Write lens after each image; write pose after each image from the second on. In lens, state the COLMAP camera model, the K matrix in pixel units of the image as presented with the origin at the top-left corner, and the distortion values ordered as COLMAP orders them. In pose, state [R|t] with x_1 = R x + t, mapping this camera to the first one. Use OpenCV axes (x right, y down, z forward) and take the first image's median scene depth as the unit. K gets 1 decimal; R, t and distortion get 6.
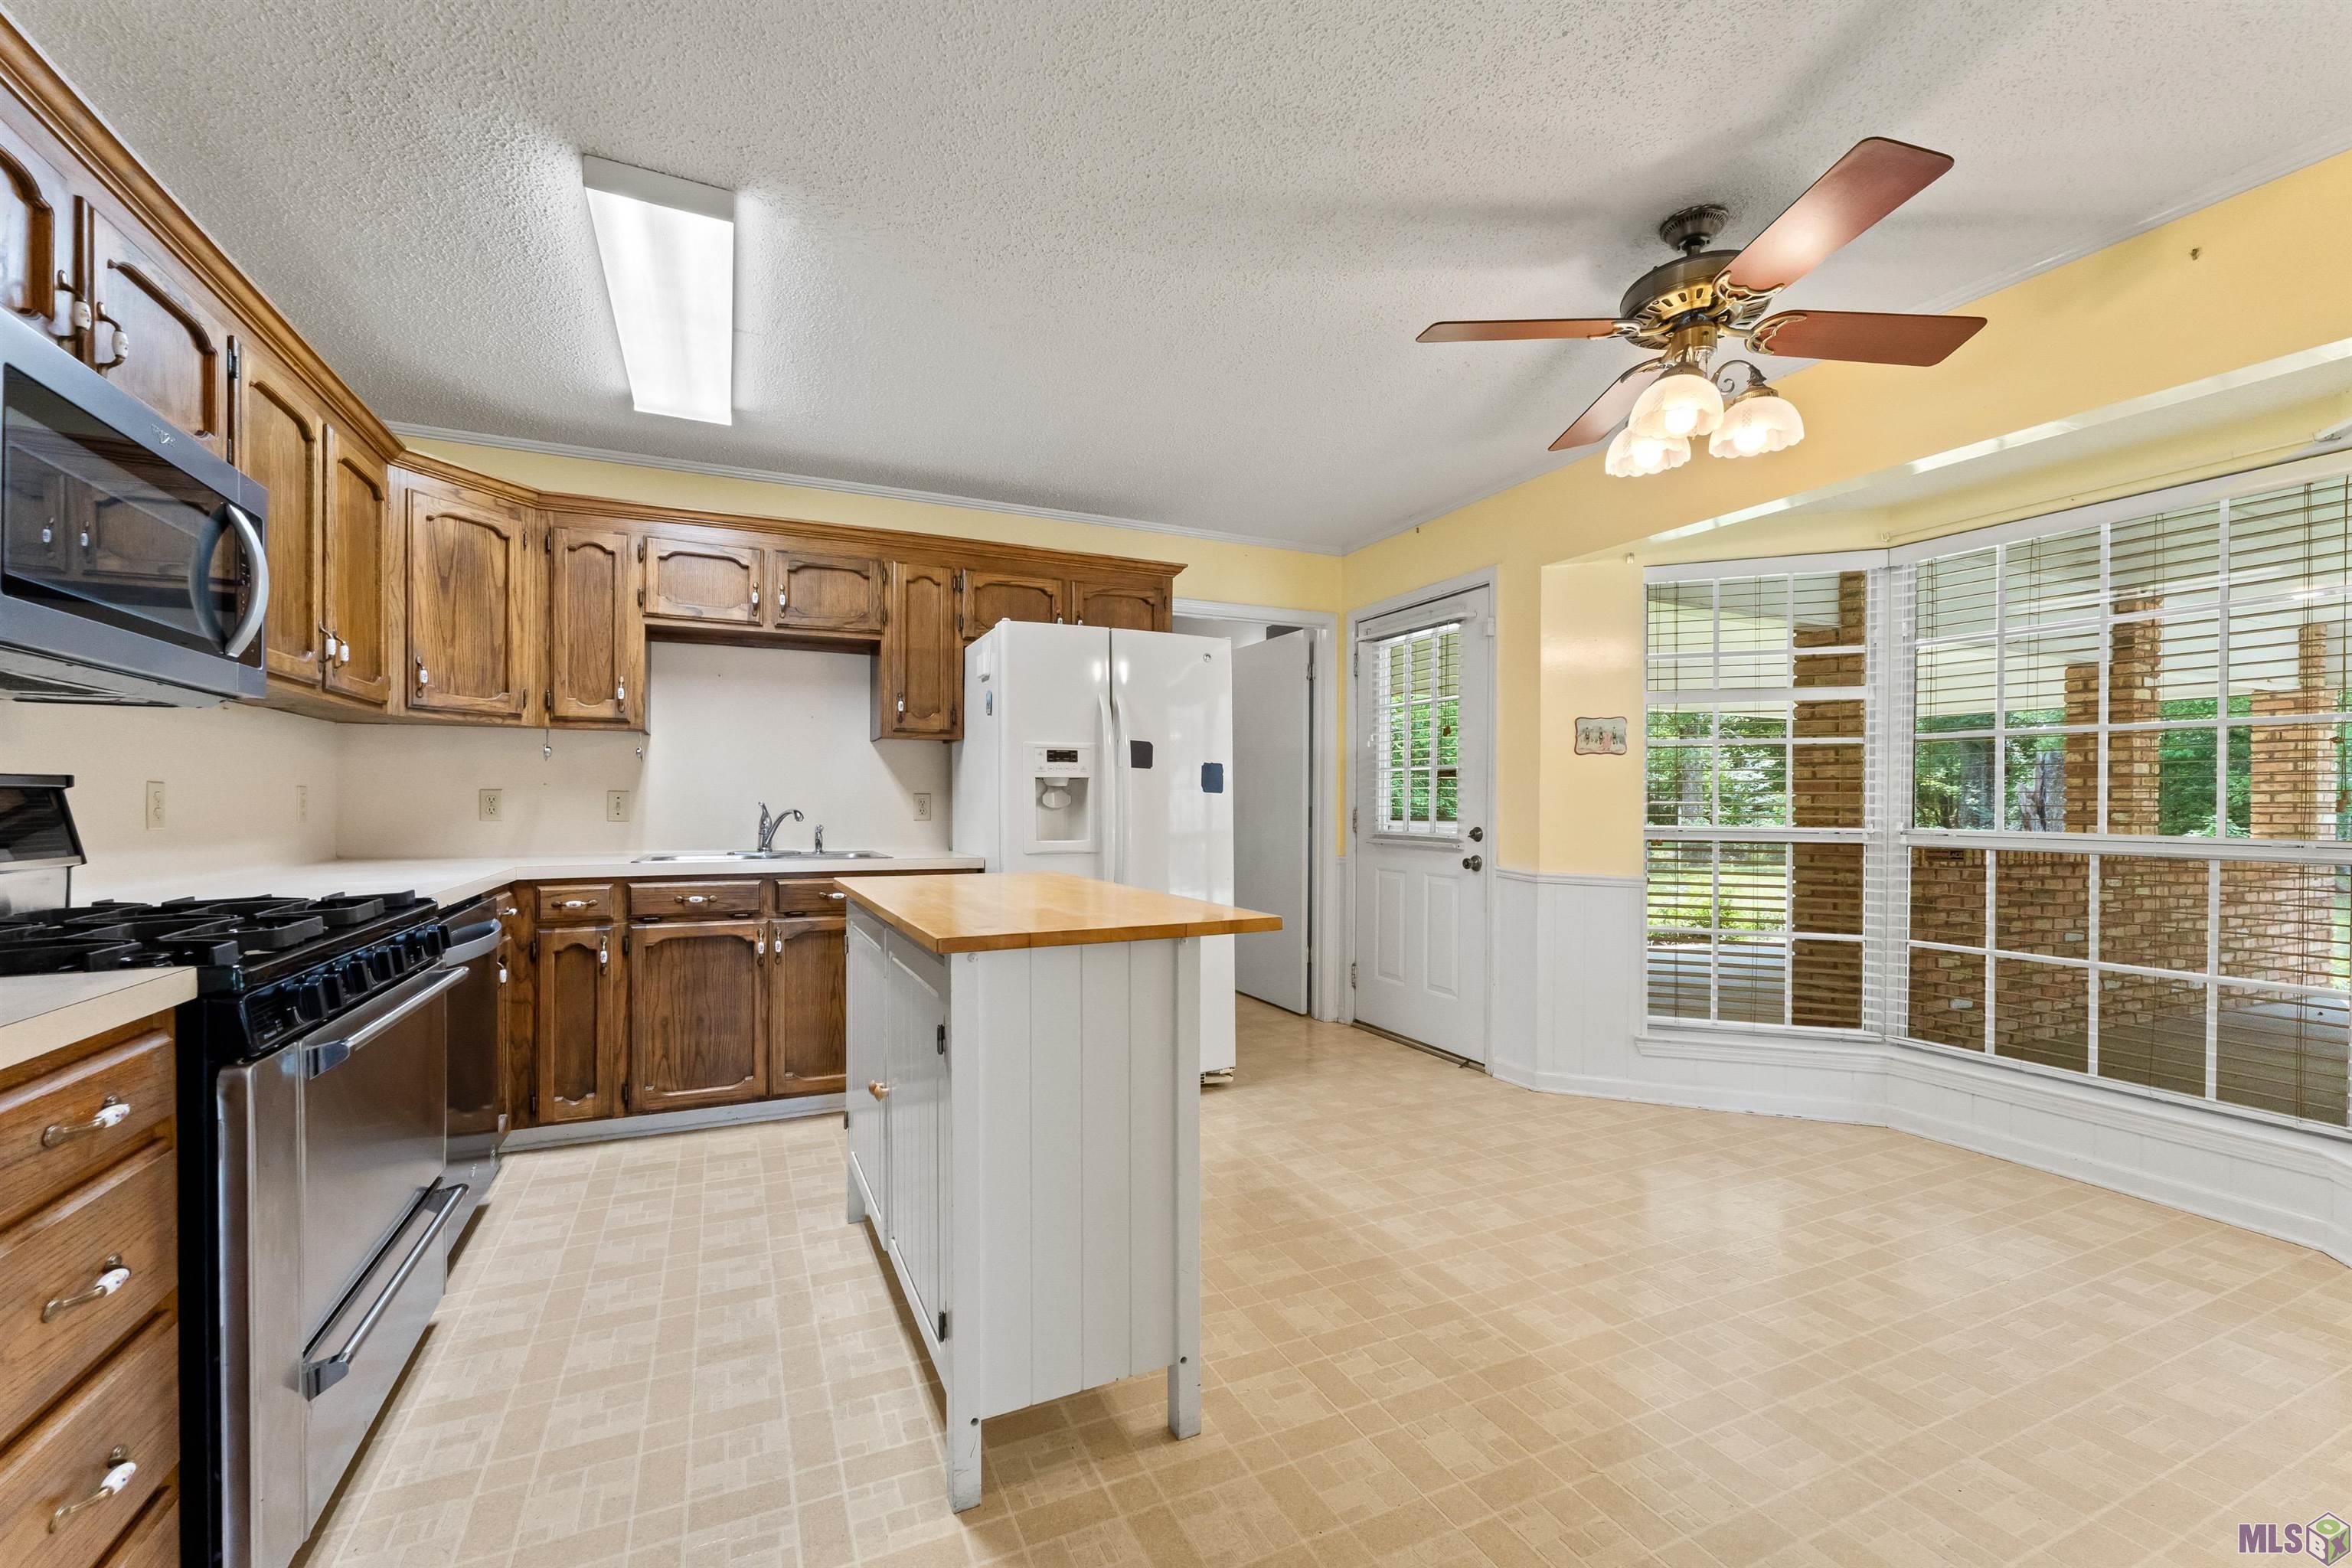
lens RADIAL K [[943.6, 0, 1184.0], [0, 943.6, 807.4], [0, 0, 1]] dist [-0.007367, 0.000474]
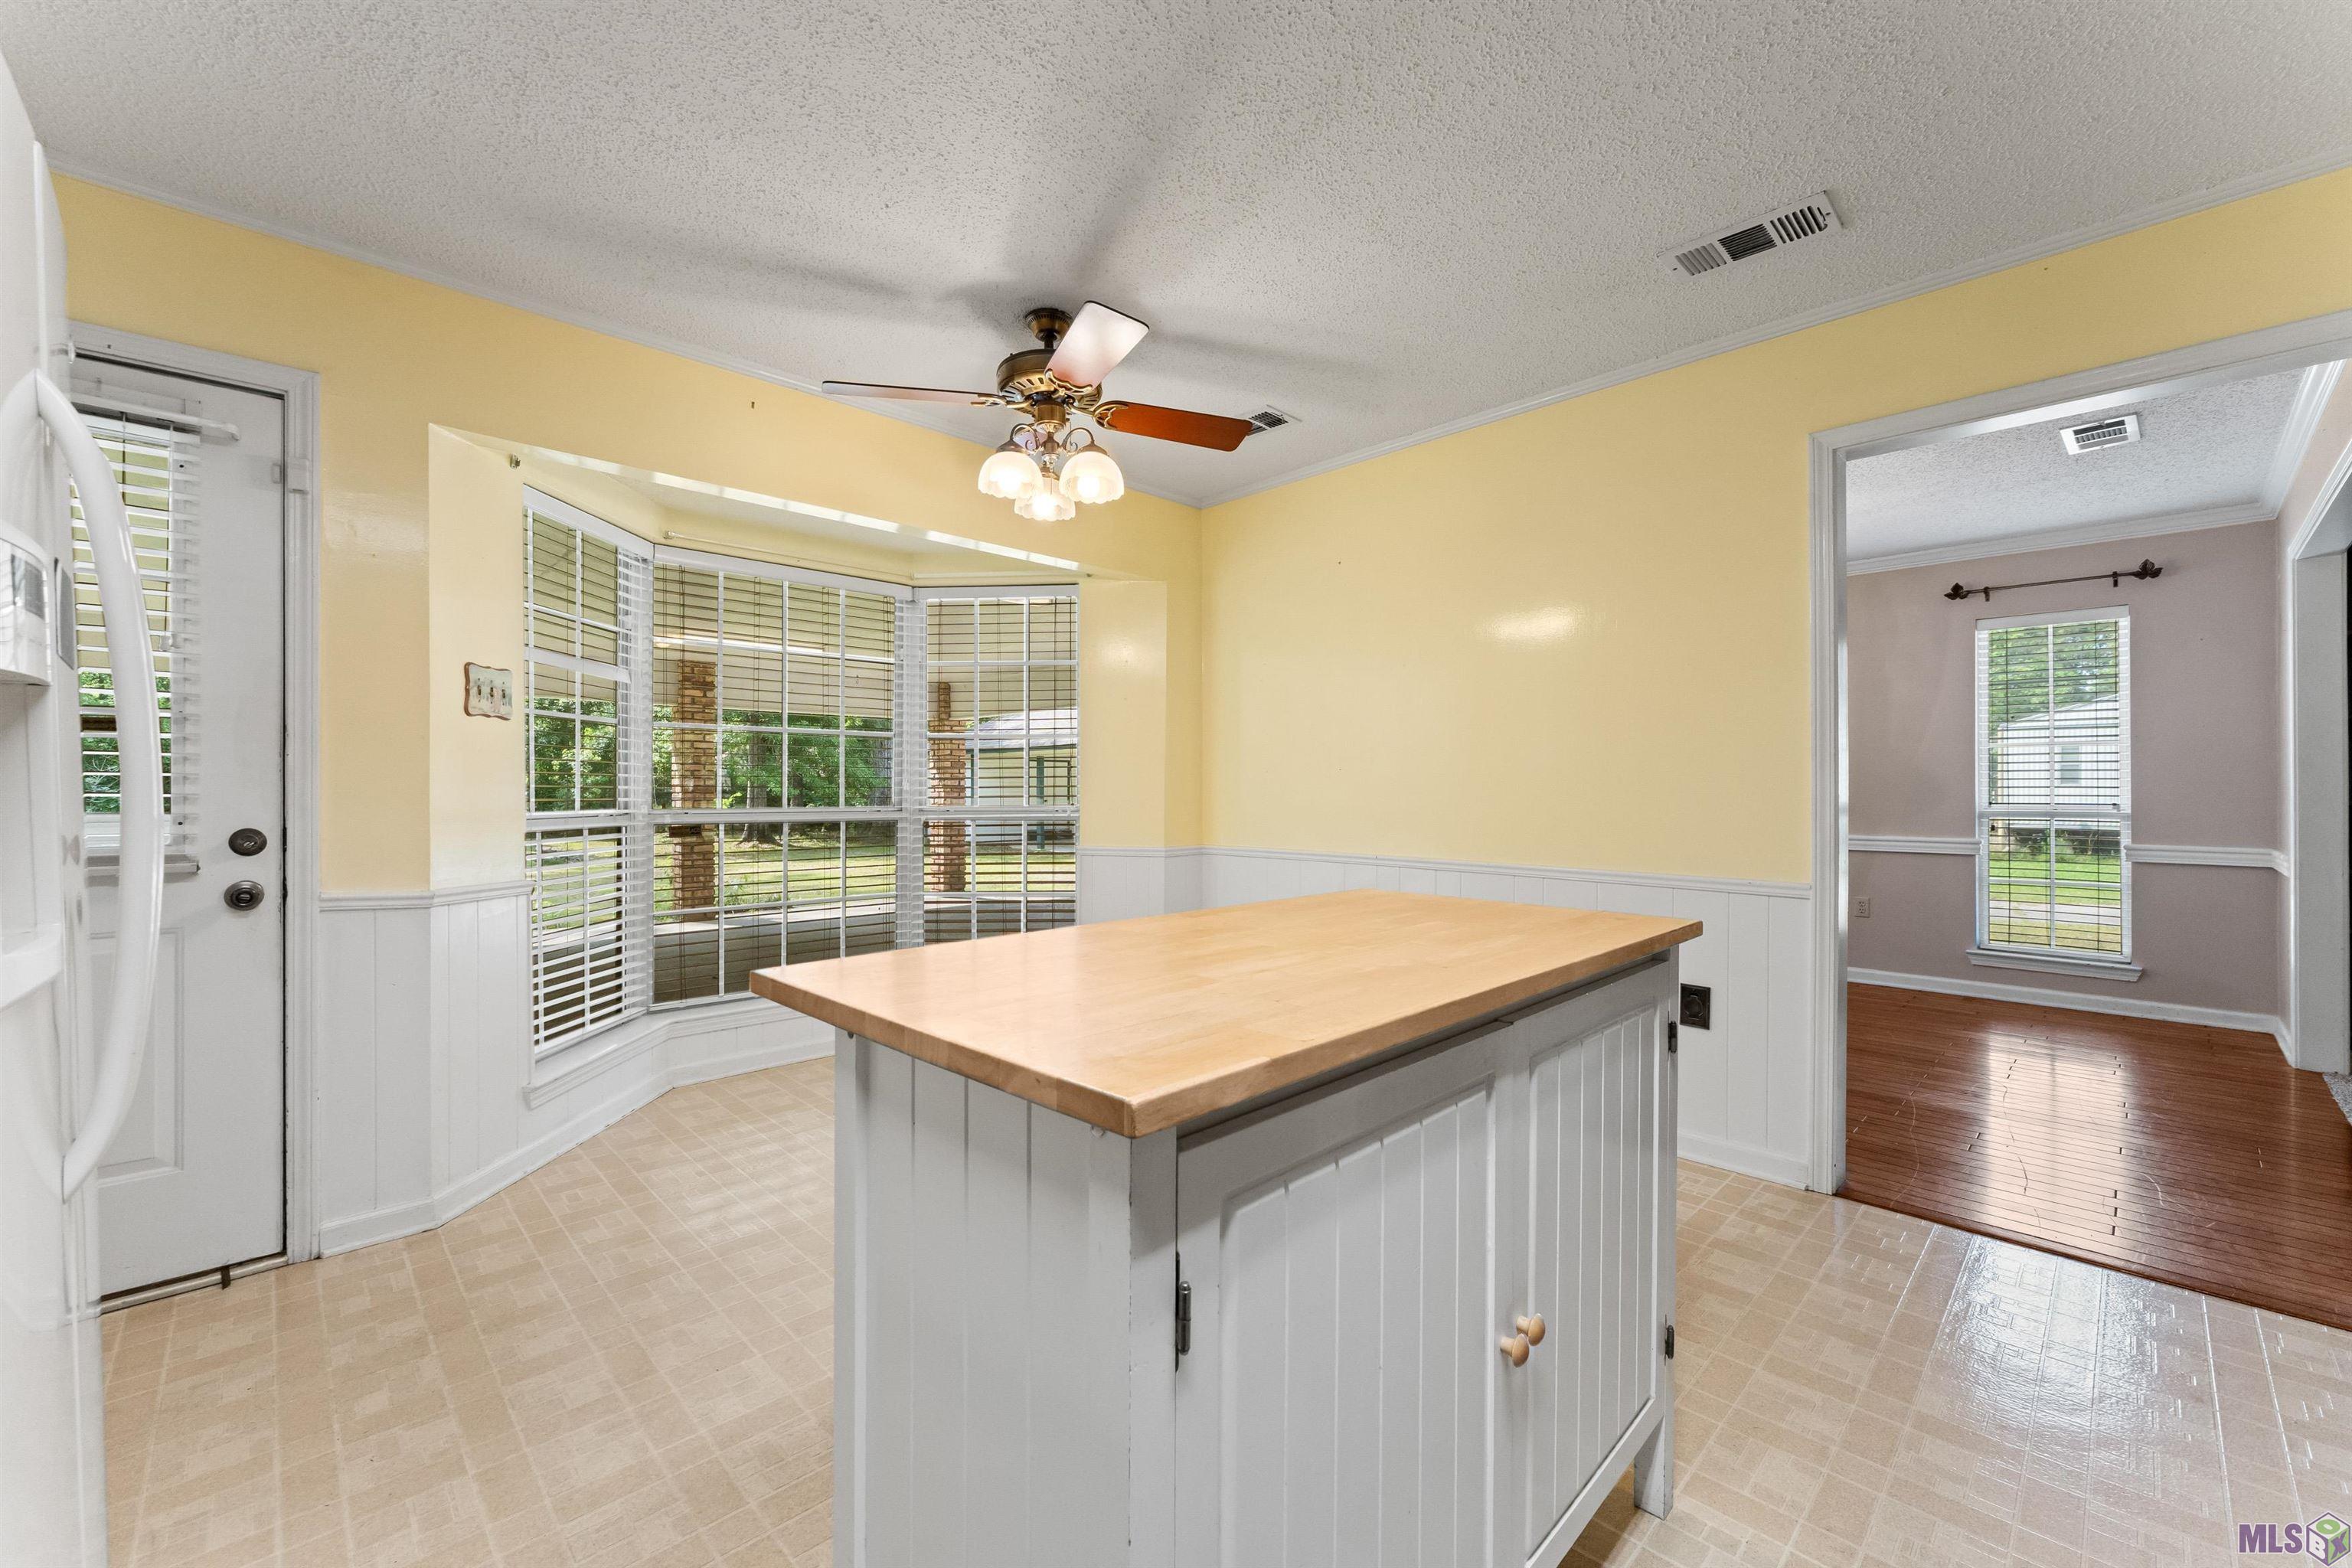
lens RADIAL K [[943.6, 0, 1161.9], [0, 943.6, 782.0], [0, 0, 1]] dist [-0.007367, 0.000474]
pose [[-0.317812, 0.006321, 0.948133, -0.624241], [0.008722, 0.999955, -0.003743, 0.000896], [-0.948114, 0.007080, -0.317853, 1.131290]]
